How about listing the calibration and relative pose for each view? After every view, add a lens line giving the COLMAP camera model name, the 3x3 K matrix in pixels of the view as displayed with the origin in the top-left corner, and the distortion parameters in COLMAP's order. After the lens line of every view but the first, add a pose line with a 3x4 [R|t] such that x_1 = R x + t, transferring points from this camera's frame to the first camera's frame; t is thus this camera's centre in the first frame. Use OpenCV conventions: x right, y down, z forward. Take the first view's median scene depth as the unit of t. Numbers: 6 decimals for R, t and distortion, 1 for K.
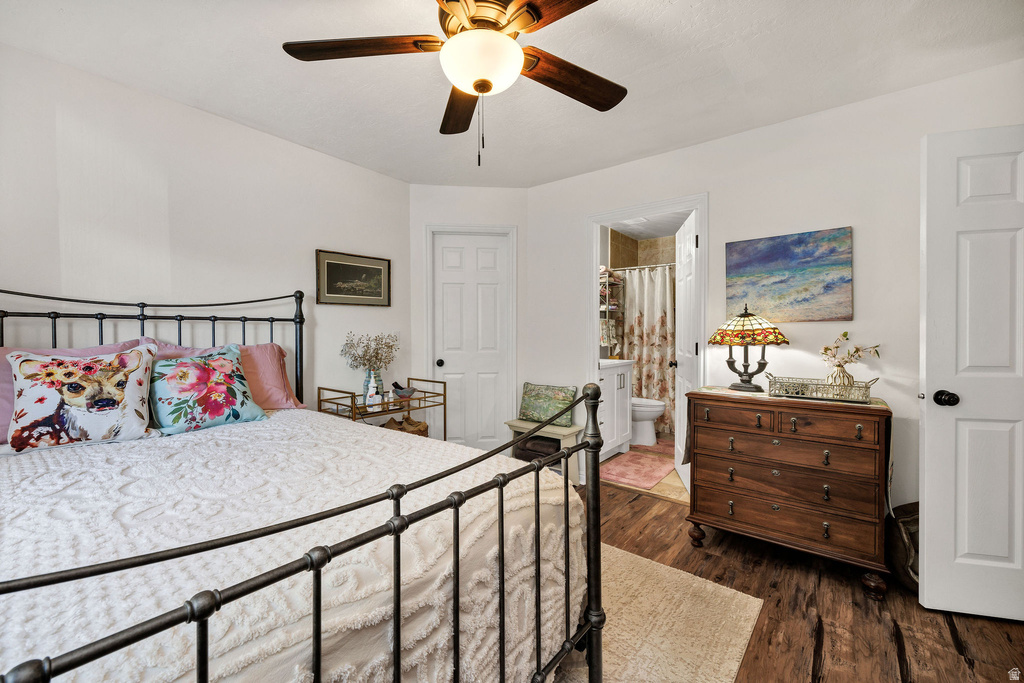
lens RADIAL K [[408.3, 0, 510.7], [0, 408.3, 339.3], [0, 0, 1]] dist [-0.001945, -0.000196]
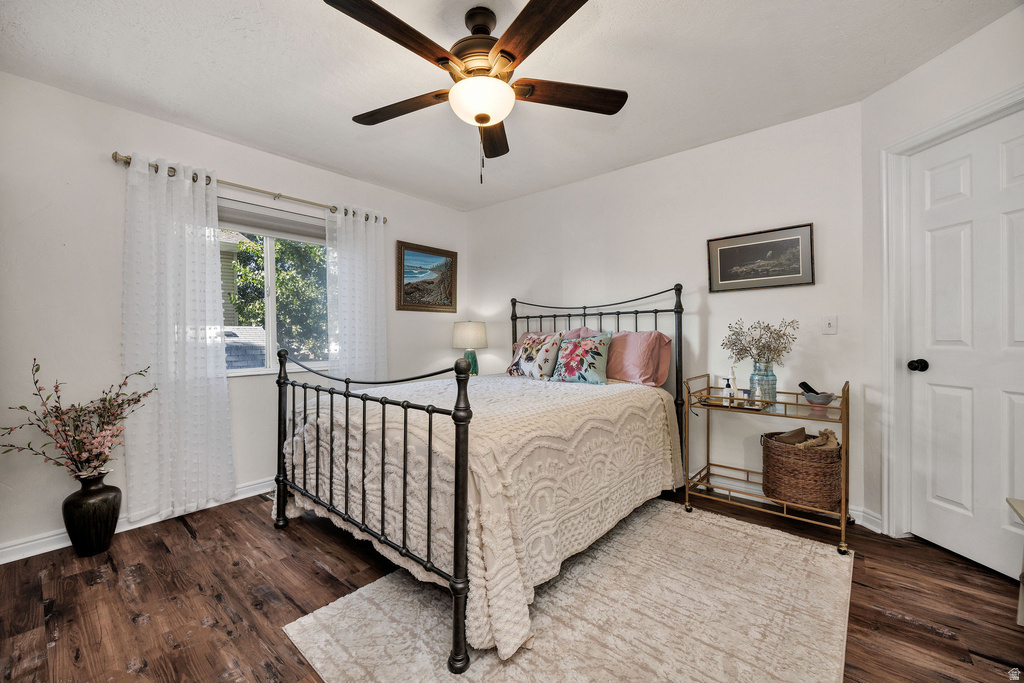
lens RADIAL K [[408.3, 0, 511.3], [0, 408.3, 336.2], [0, 0, 1]] dist [-0.001945, -0.000196]
pose [[-0.020936, 0.003813, -0.999774, 0.787885], [-0.005746, 0.999976, 0.003934, 0.029345], [0.999764, 0.005827, -0.020913, 0.733594]]
